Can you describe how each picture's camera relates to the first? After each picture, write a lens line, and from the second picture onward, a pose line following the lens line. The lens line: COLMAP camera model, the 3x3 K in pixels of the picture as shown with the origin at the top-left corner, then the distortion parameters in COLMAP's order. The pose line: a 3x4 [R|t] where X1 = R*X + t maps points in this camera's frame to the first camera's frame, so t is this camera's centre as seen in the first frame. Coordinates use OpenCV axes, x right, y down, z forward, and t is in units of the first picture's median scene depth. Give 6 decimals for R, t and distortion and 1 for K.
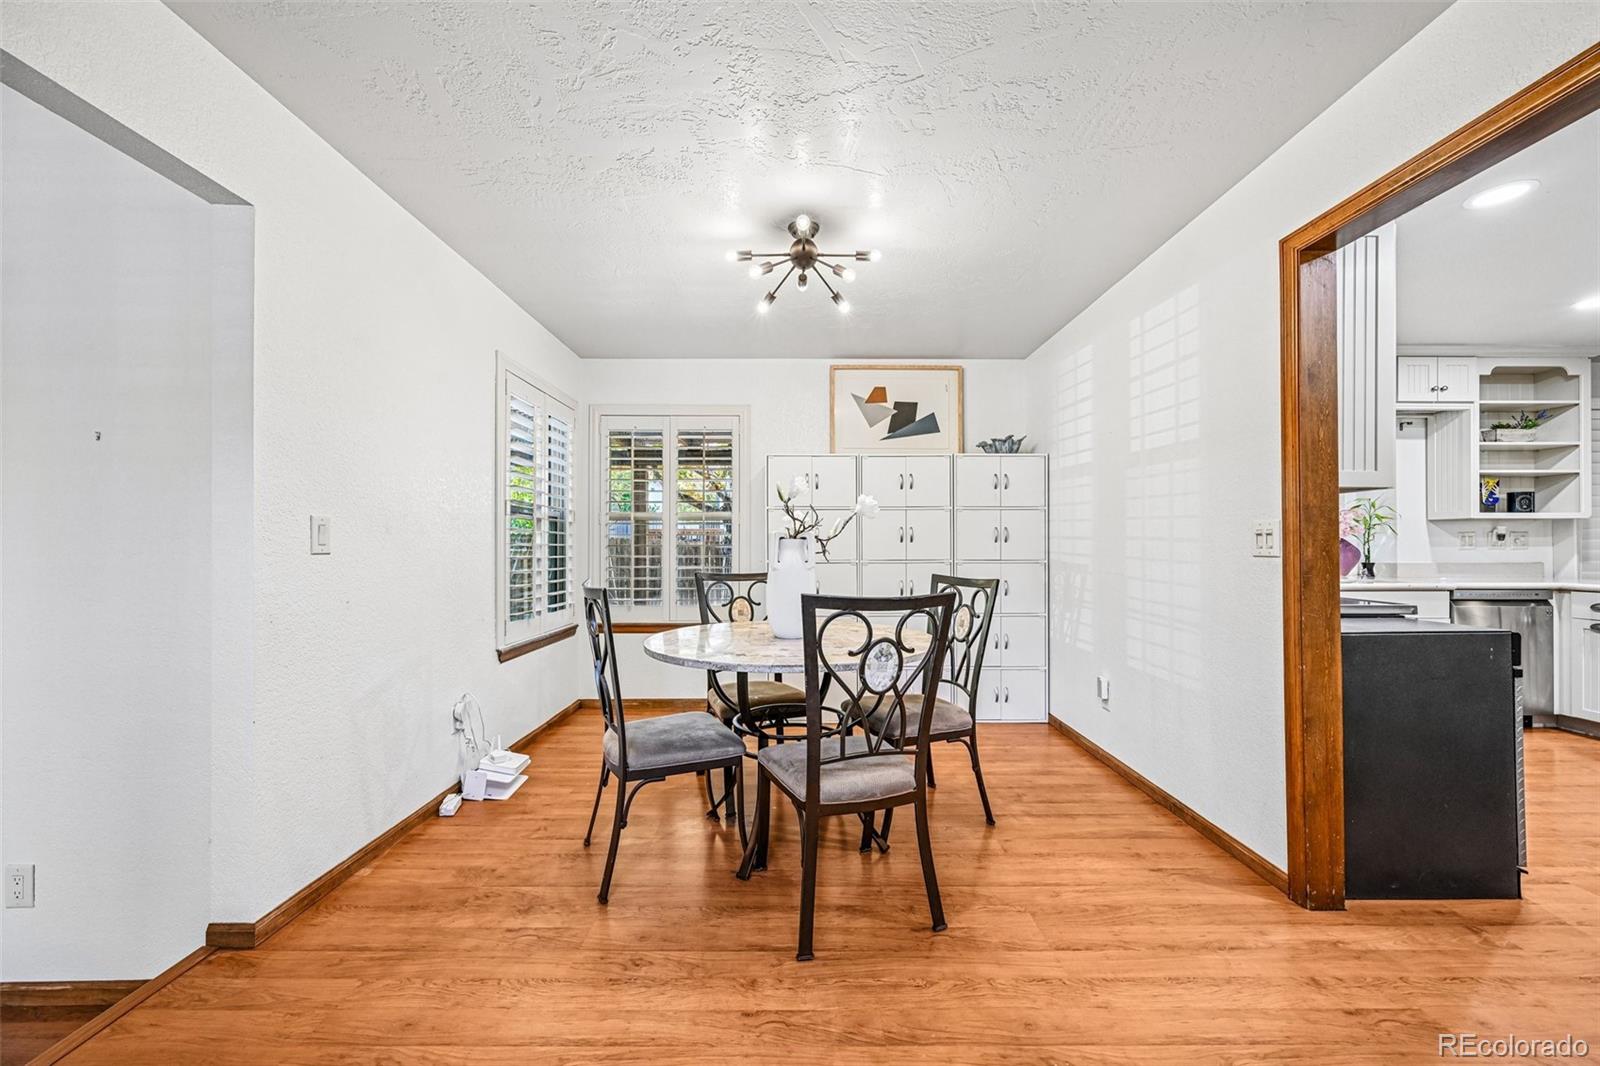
lens RADIAL K [[624.8, 0, 805.9], [0, 624.8, 542.4], [0, 0, 1]] dist [-0.002855, 0.001375]
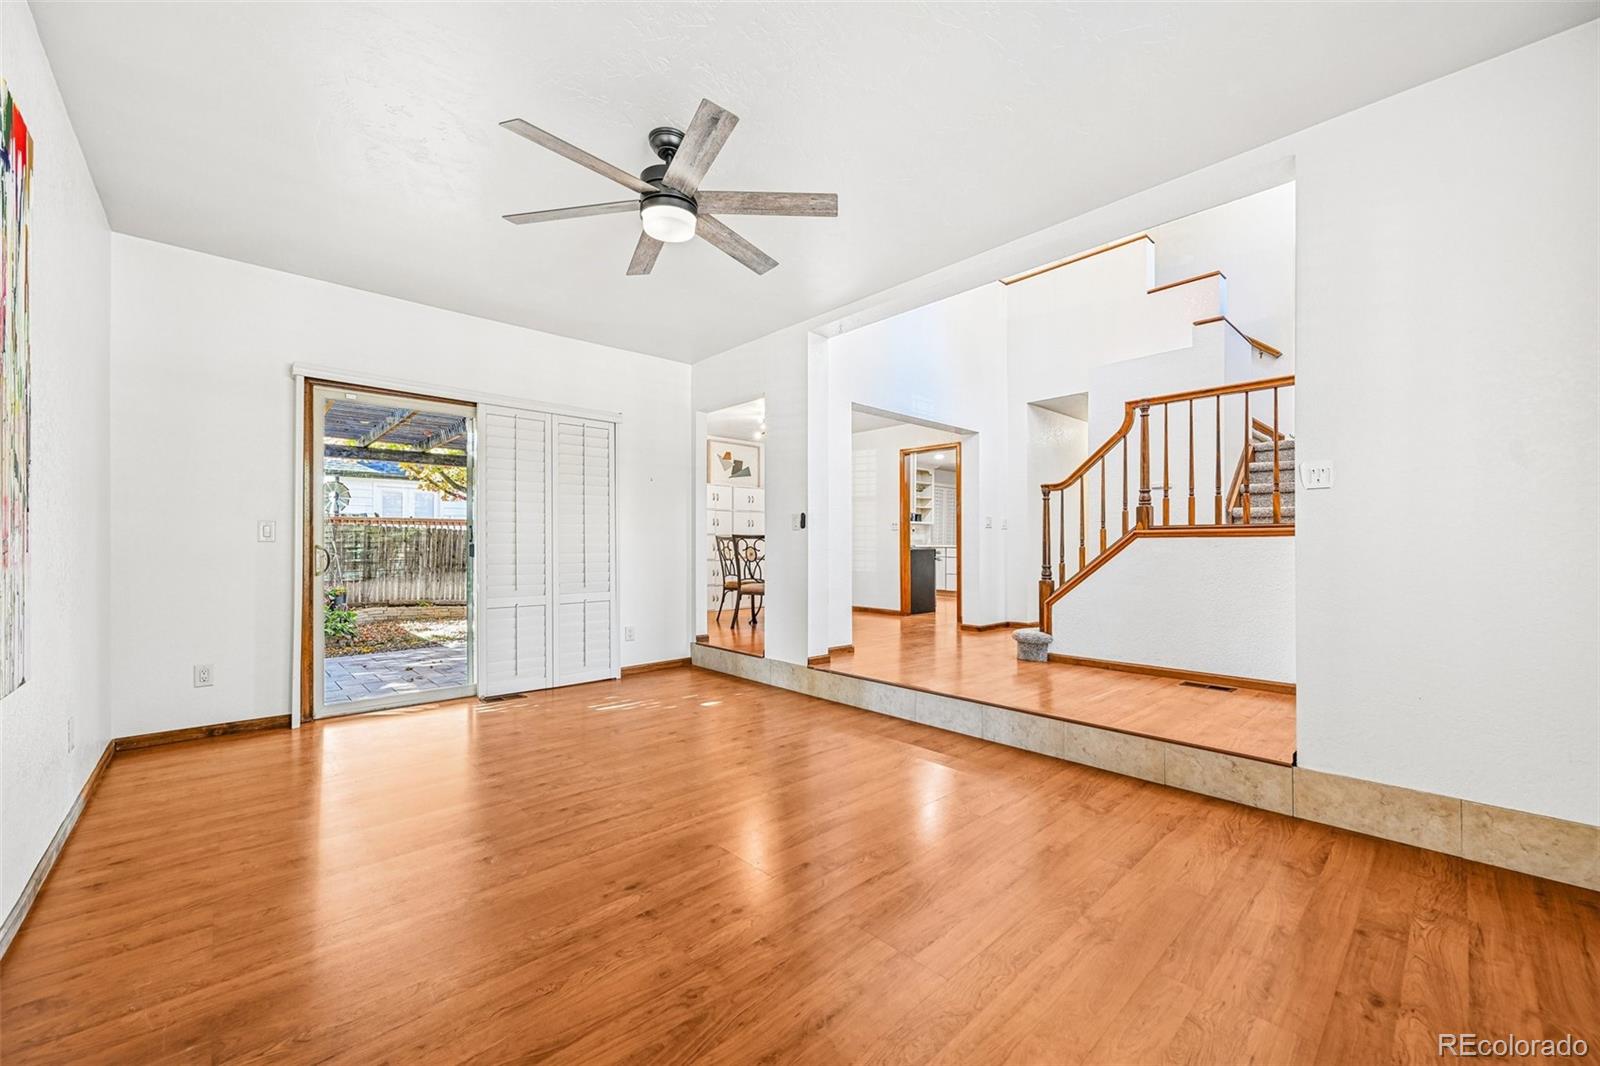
lens RADIAL K [[624.8, 0, 802.0], [0, 624.8, 540.6], [0, 0, 1]] dist [-0.002855, 0.001375]
pose [[0.740201, 0.008769, 0.672328, -1.125060], [-0.006295, 0.999962, -0.006113, 0.057640], [-0.672356, 0.000292, 0.740228, -0.720405]]
